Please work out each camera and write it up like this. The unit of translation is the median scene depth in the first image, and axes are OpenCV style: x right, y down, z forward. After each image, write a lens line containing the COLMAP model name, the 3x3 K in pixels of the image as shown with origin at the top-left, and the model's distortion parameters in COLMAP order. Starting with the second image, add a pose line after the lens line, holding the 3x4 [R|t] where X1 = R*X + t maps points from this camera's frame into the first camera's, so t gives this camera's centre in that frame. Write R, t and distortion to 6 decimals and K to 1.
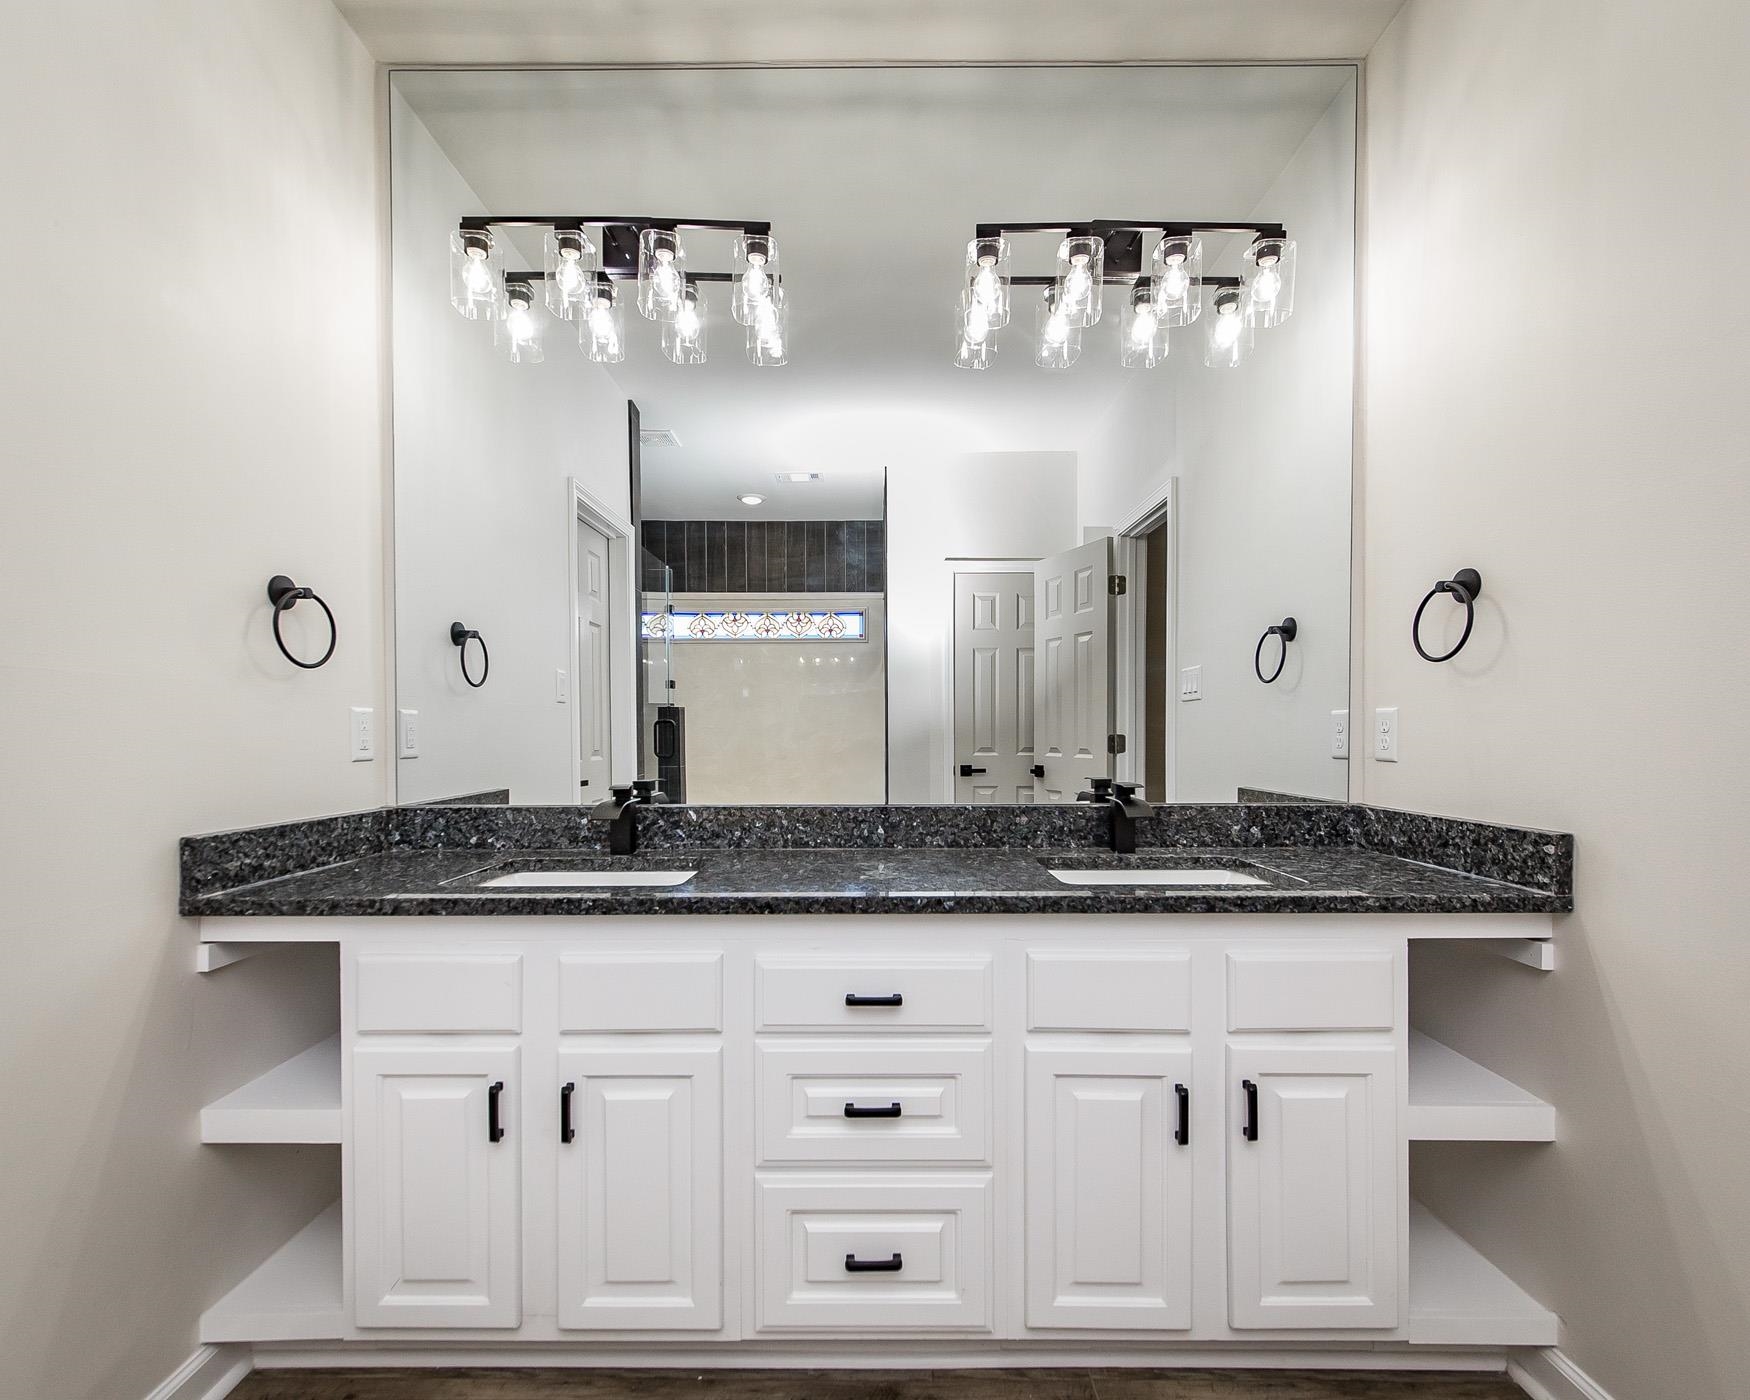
lens RADIAL K [[789.9, 0, 872.3], [0, 789.9, 747.1], [0, 0, 1]] dist [0.010714, 0.000171]
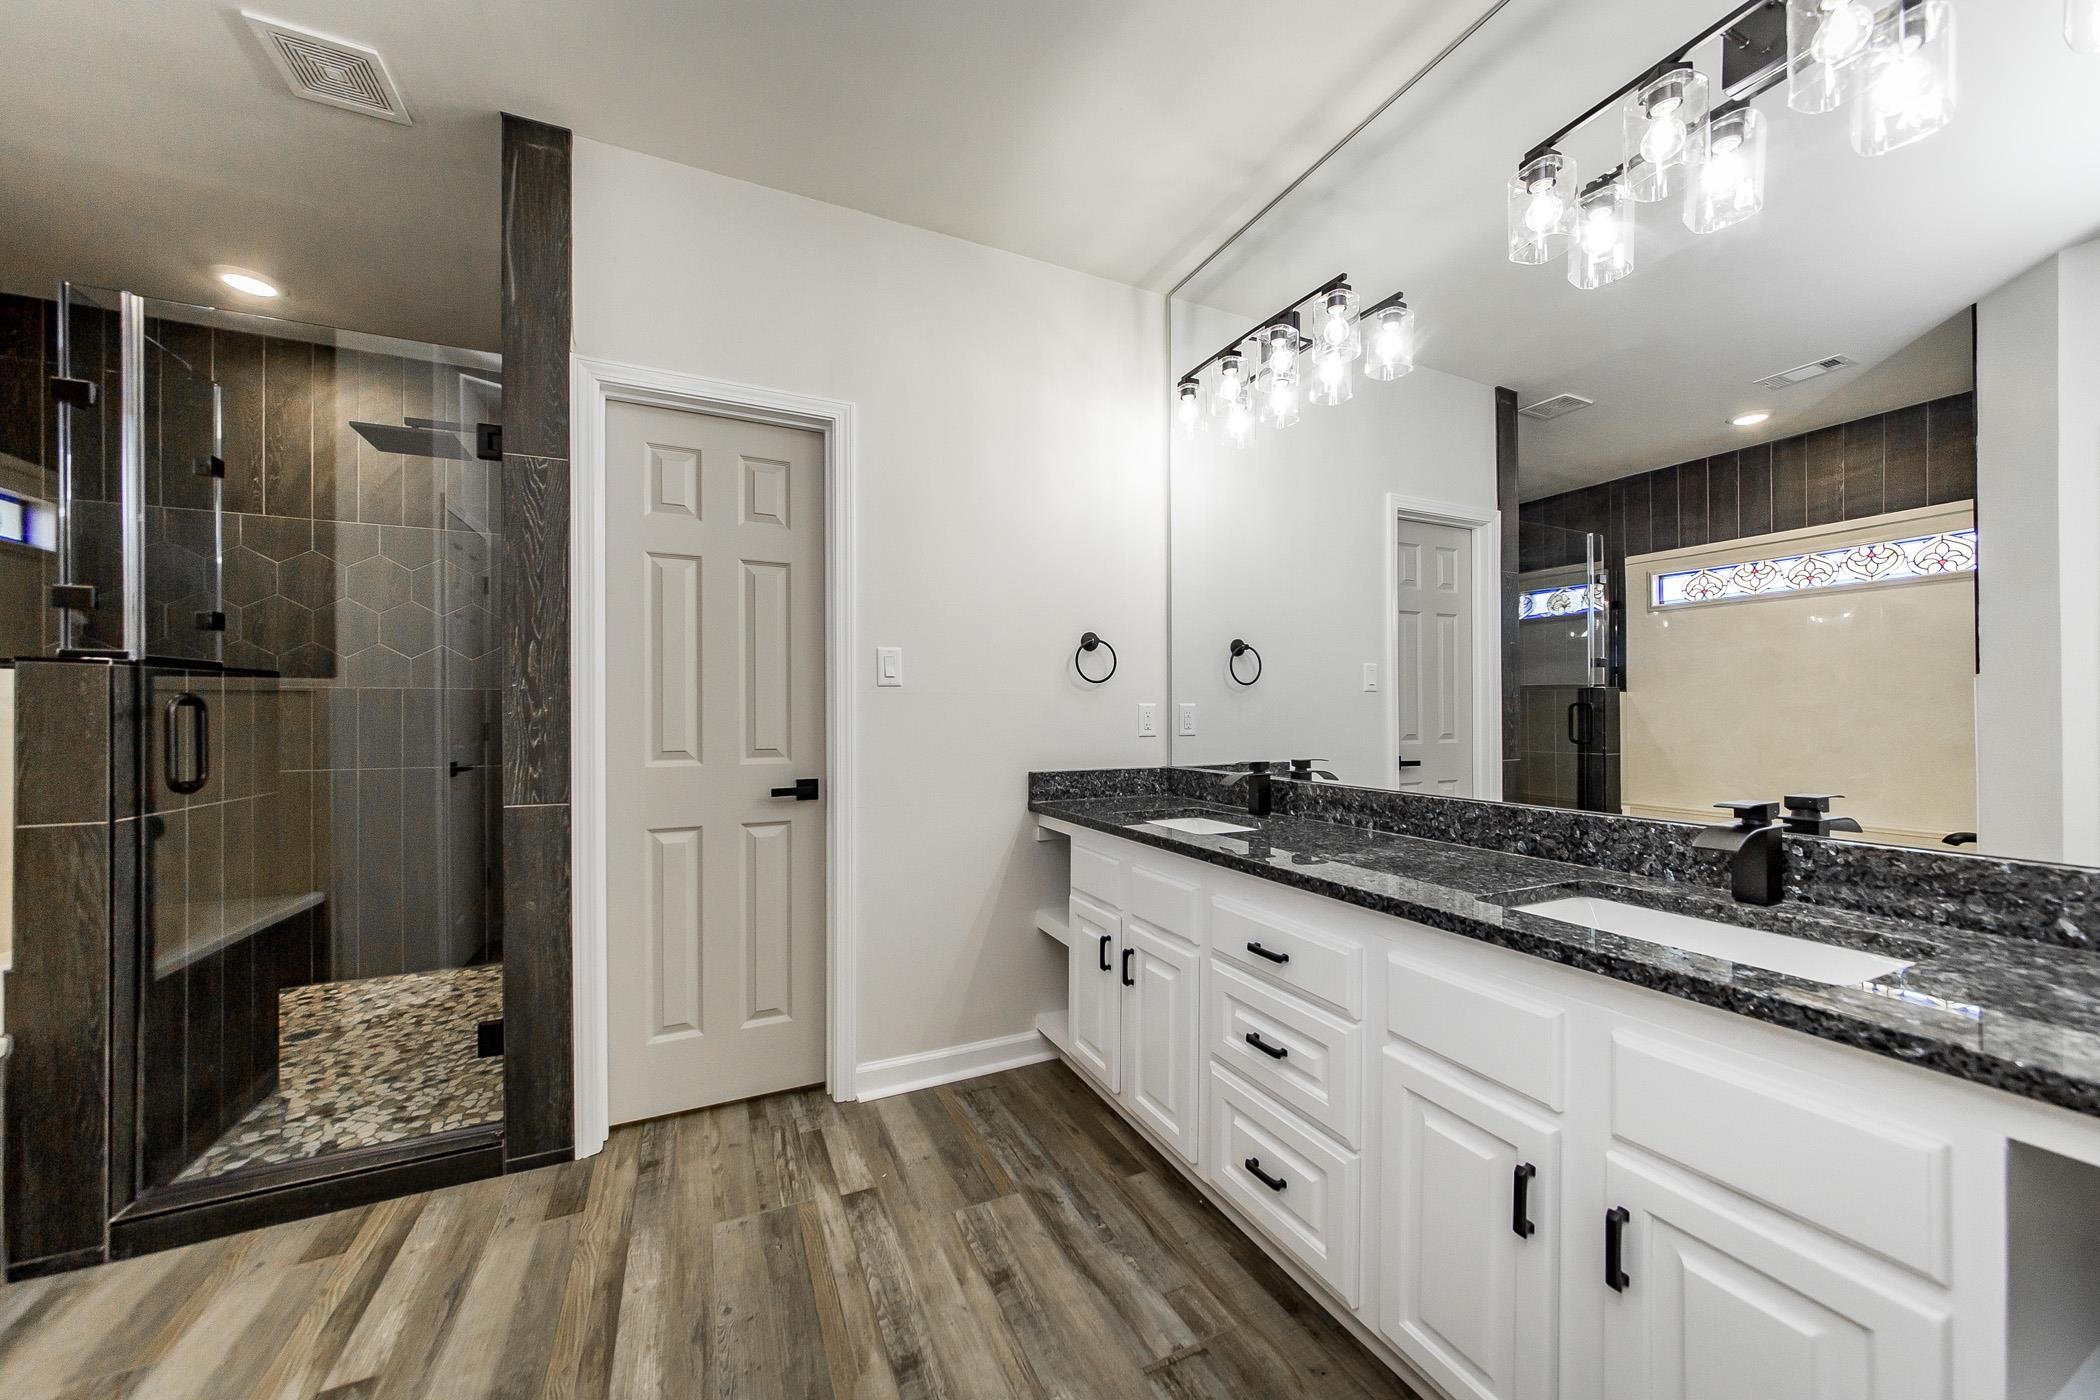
lens RADIAL K [[740.7, 0, 1037.9], [0, 740.7, 717.2], [0, 0, 1]] dist [-0.007199, 0.004772]
pose [[0.430671, 0.006513, -0.902486, 0.704938], [-0.014957, 0.999888, 0.000078, -0.021270], [0.902385, 0.013465, 0.430720, 0.176959]]
